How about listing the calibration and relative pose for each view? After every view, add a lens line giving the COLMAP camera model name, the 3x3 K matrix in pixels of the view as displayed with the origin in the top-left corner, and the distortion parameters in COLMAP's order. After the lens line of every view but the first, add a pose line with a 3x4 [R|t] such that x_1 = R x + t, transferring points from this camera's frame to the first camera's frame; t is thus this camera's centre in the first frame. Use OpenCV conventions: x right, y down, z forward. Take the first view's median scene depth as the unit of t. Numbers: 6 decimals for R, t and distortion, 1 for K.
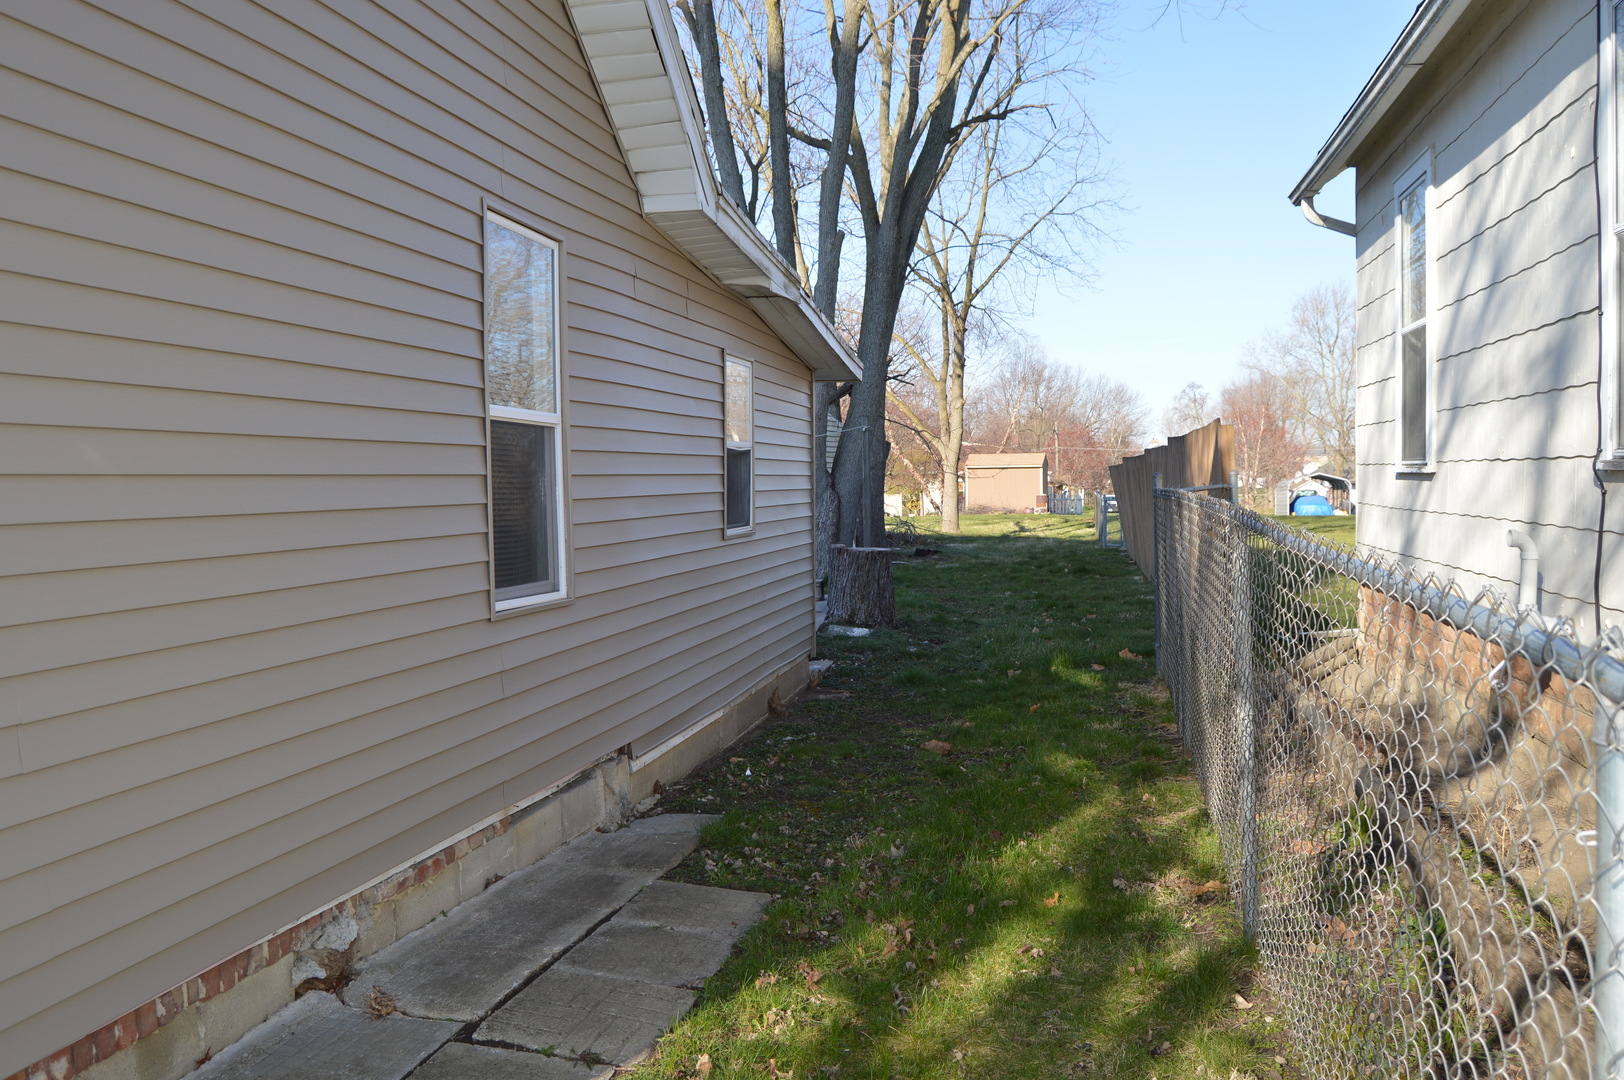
lens RADIAL K [[1270.1, 0, 814.4], [0, 1270.1, 537.4], [0, 0, 1]] dist [-0.064809, -0.004217]
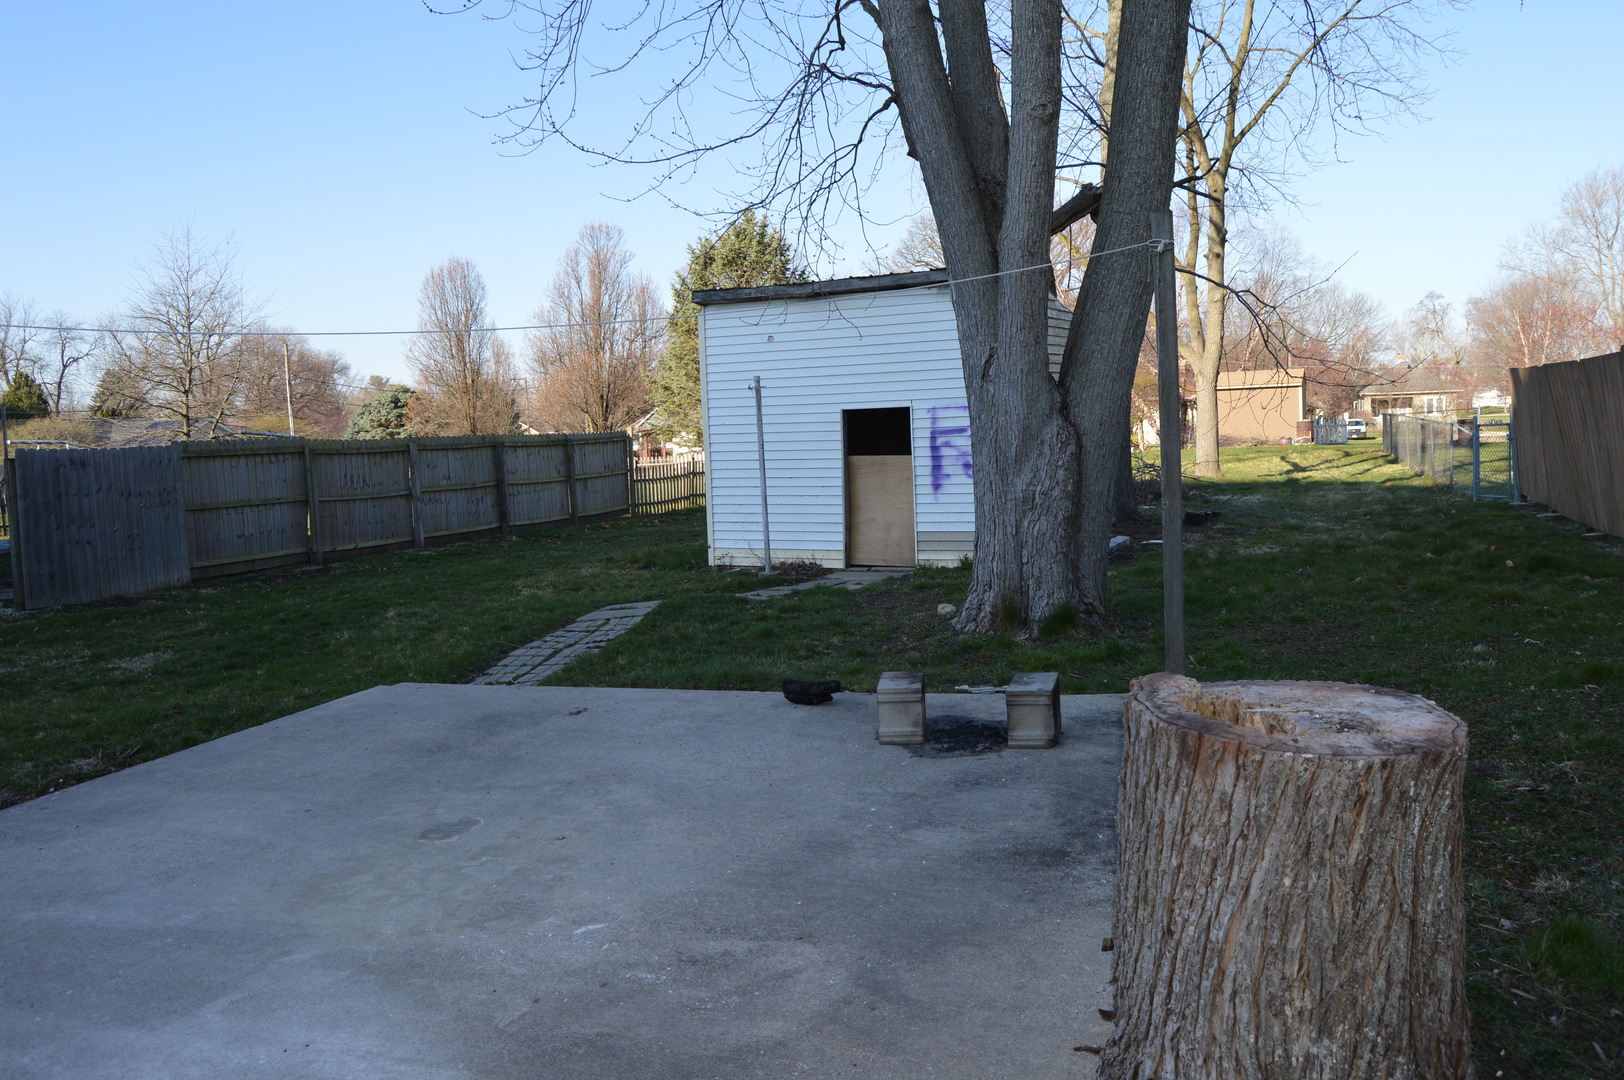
lens RADIAL K [[1270.1, 0, 813.9], [0, 1270.1, 542.6], [0, 0, 1]] dist [-0.064809, -0.004217]
pose [[0.987459, -0.018689, -0.156765, -0.001471], [0.027023, 0.998323, 0.051201, -0.007863], [0.155545, -0.054796, 0.986308, 0.221685]]
